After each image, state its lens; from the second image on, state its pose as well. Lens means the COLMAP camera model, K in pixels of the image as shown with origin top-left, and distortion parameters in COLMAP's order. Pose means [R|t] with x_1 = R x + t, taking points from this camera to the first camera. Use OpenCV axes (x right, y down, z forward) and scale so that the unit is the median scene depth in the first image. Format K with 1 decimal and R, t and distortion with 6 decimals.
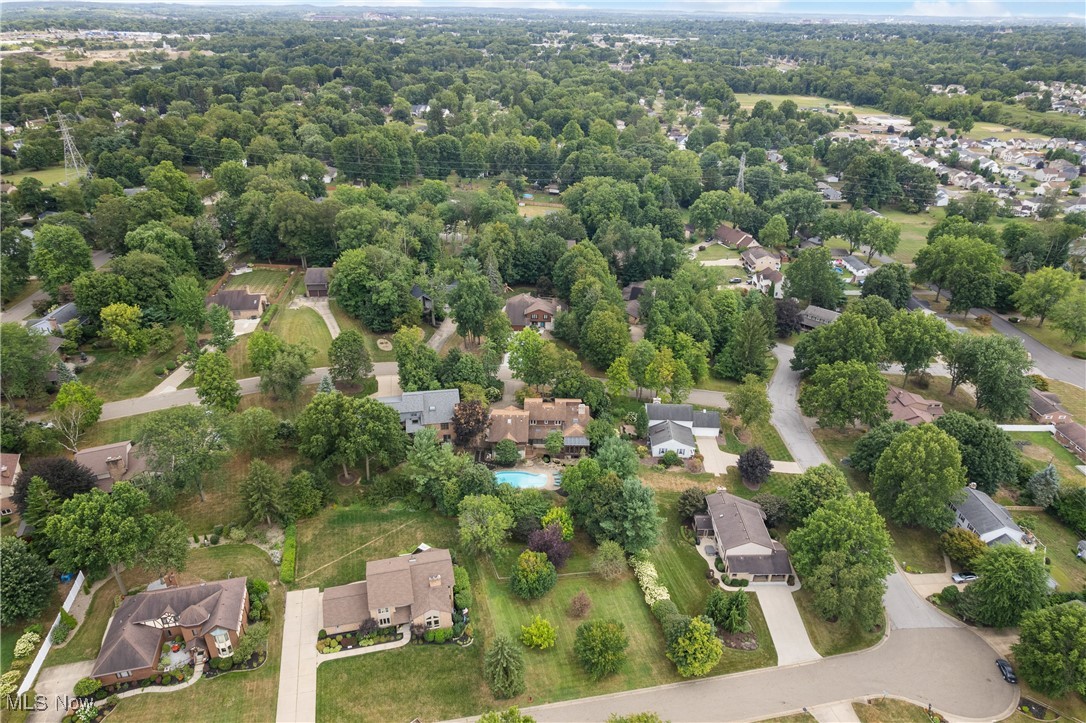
lens RADIAL K [[690.4, 0, 544.4], [0, 690.4, 369.1], [0, 0, 1]] dist [-0.034443, 0.002397]
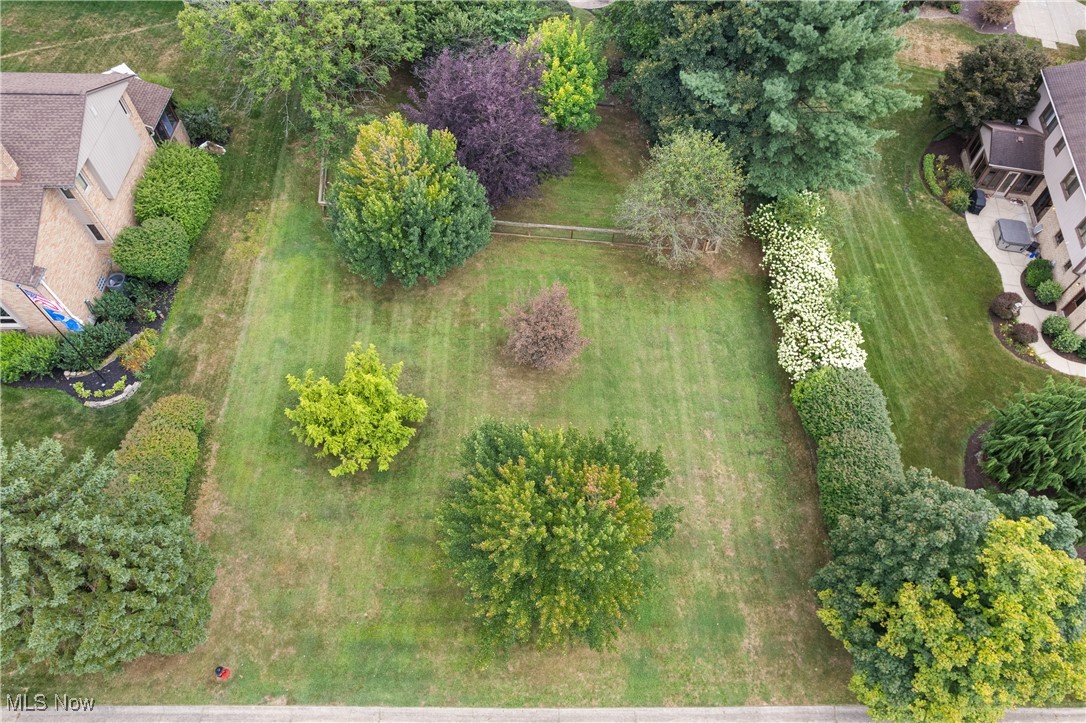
lens RADIAL K [[690.4, 0, 544.4], [0, 690.4, 369.1], [0, 0, 1]] dist [-0.034443, 0.002397]
pose [[0.974105, 0.189038, -0.124033, 0.081793], [-0.111407, 0.878675, 0.464240, 0.201839], [0.196744, -0.438401, 0.876982, 0.671197]]
